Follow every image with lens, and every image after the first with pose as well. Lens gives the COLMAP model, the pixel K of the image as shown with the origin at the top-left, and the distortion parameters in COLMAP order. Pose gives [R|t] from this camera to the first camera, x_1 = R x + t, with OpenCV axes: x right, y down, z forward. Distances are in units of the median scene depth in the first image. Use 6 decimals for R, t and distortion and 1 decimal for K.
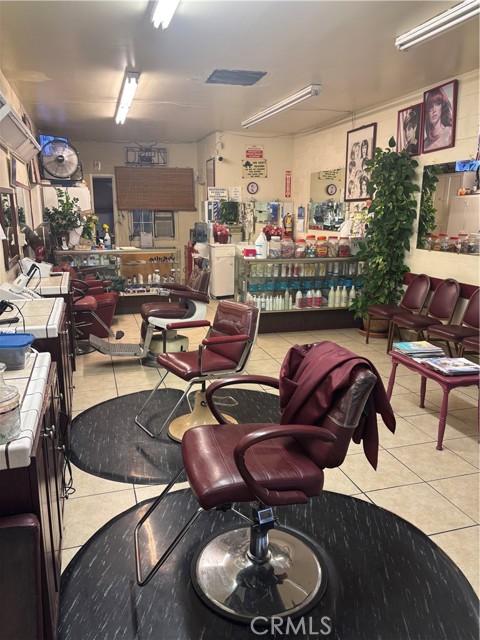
lens RADIAL K [[487.5, 0, 242.1], [0, 487.5, 323.9], [0, 0, 1]] dist [0.045624, -0.057300]
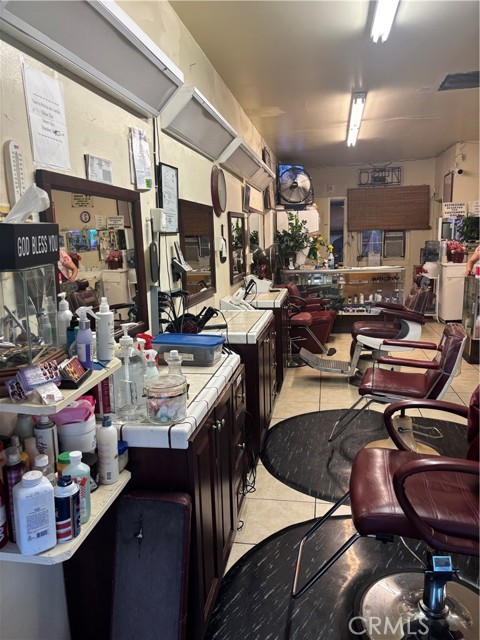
lens RADIAL K [[487.5, 0, 242.1], [0, 487.5, 323.9], [0, 0, 1]] dist [0.045624, -0.057300]
pose [[0.888912, 0.052670, -0.455040, 0.035669], [-0.074158, 0.996810, -0.029488, 0.007444], [0.452036, 0.059957, 0.889983, 0.014402]]
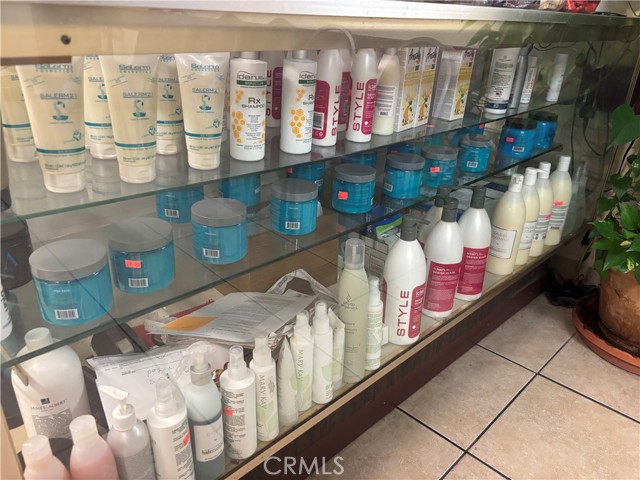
lens RADIAL K [[489.7, 0, 320.0], [0, 489.7, 240.0], [0, 0, 1]] dist [0.057392, -0.071425]
pose [[0.882459, -0.168671, 0.439108, 0.022913], [0.081936, 0.974347, 0.209606, -0.099627], [-0.463198, -0.148990, 0.873642, 0.850609]]
